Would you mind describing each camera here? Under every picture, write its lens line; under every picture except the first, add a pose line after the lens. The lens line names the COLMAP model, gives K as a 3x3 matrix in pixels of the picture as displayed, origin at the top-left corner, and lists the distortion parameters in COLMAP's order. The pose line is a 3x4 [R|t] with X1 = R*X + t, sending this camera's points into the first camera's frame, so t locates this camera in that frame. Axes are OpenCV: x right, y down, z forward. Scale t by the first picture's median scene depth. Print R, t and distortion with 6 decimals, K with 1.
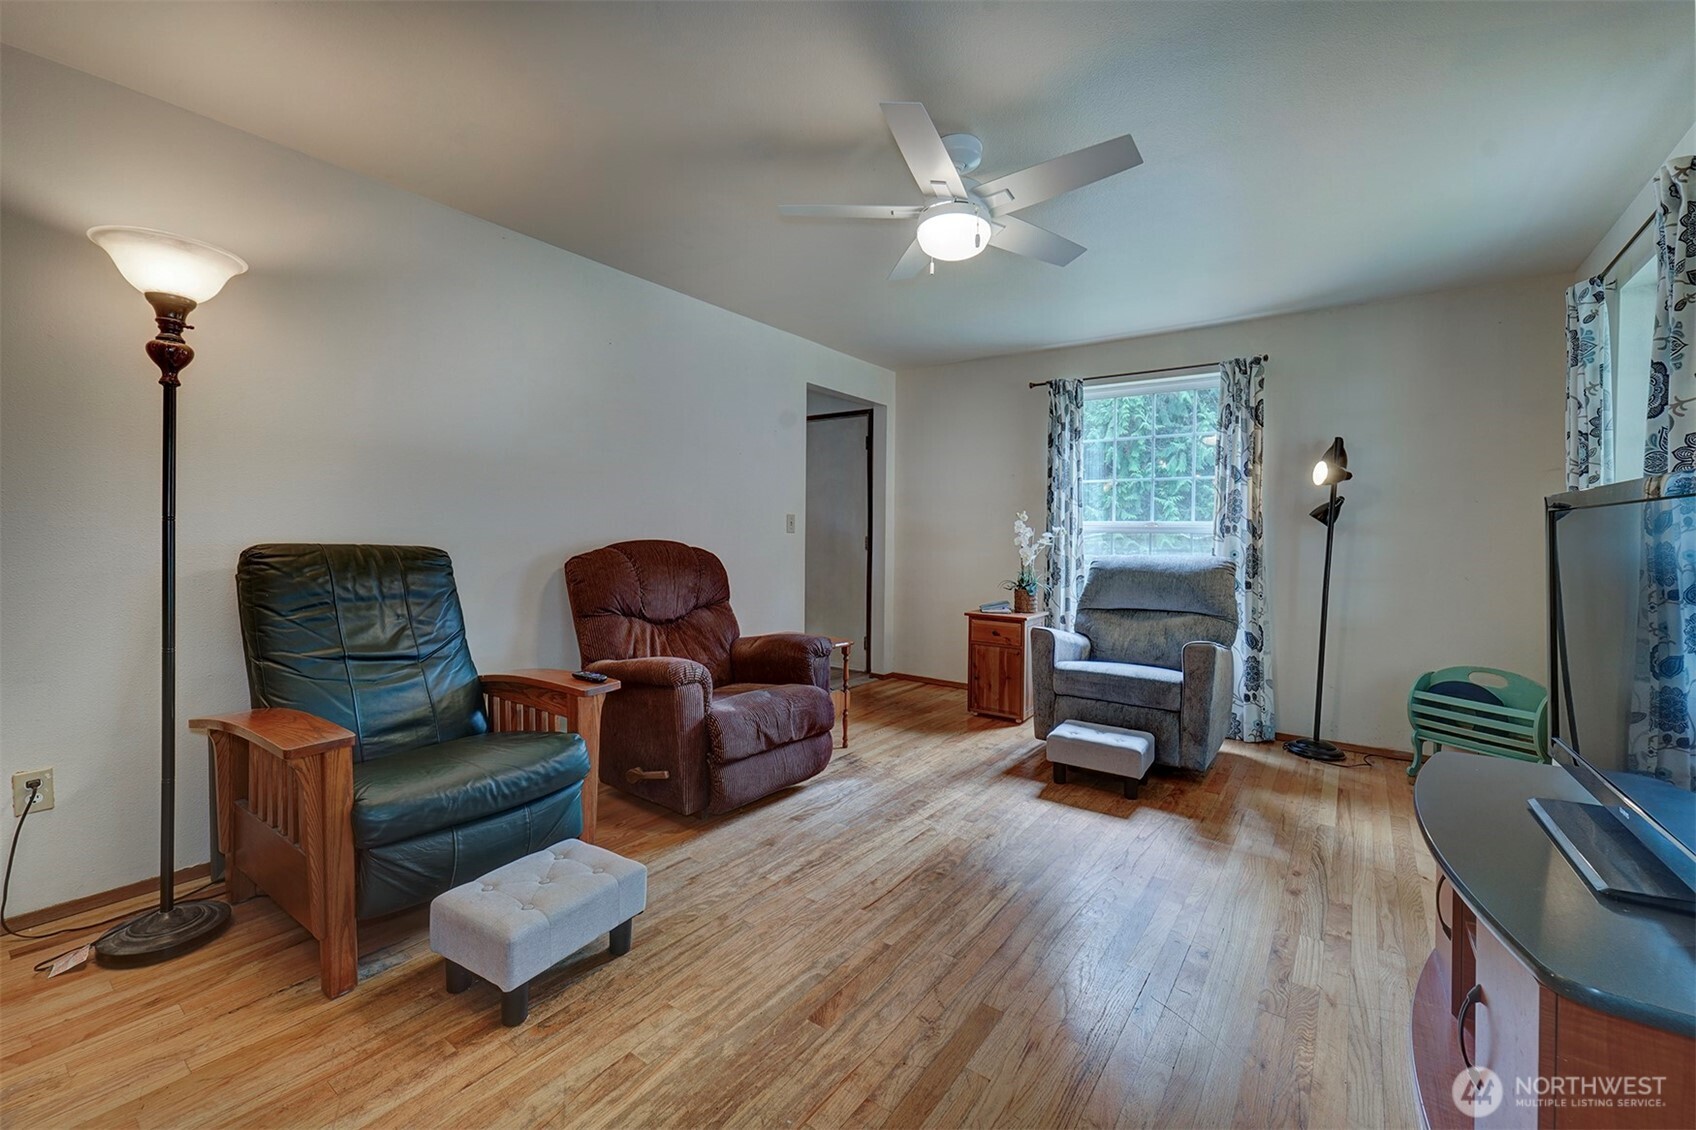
lens RADIAL K [[698.8, 0, 815.0], [0, 698.8, 594.7], [0, 0, 1]] dist [0.002481, 0.000104]
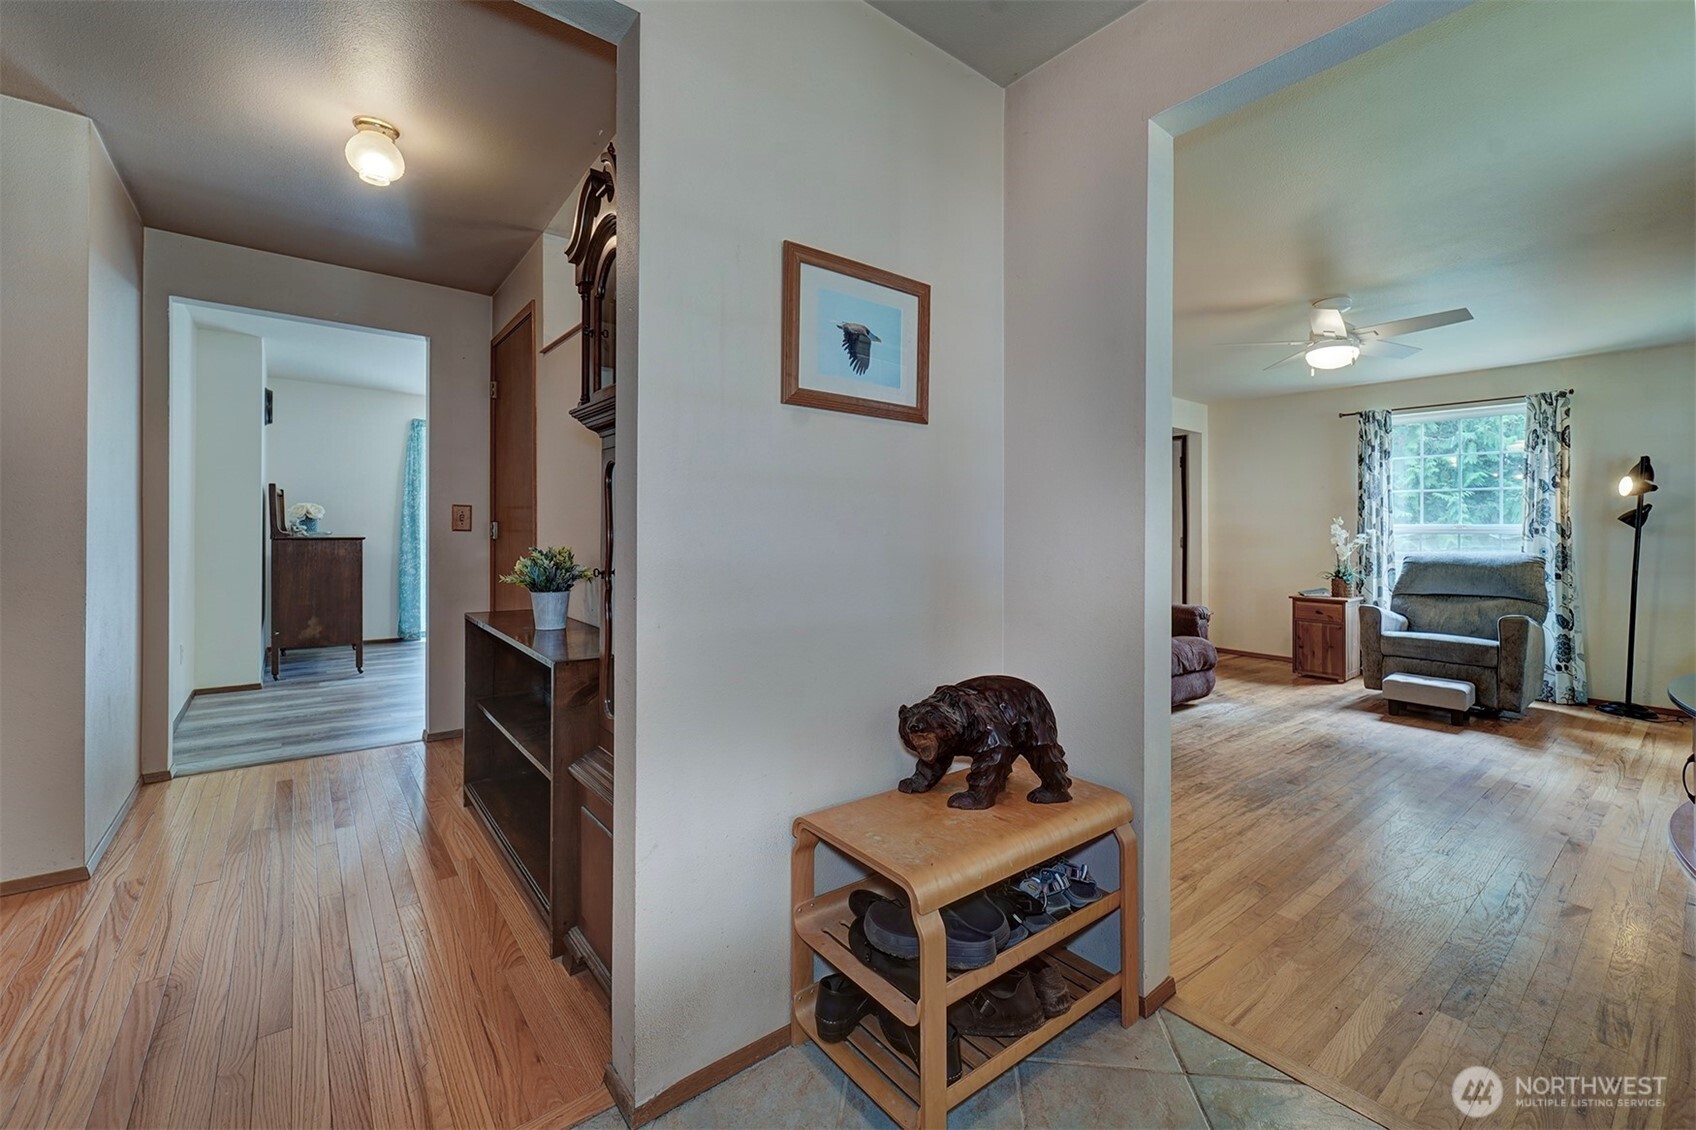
lens RADIAL K [[686.7, 0, 848.0], [0, 686.7, 565.0], [0, 0, 1]] dist [0.000656, -0.000396]
pose [[0.968647, 0.008038, -0.248313, -0.283749], [-0.018317, 0.999067, -0.039112, 0.035931], [0.247766, 0.042434, 0.967890, -0.468548]]
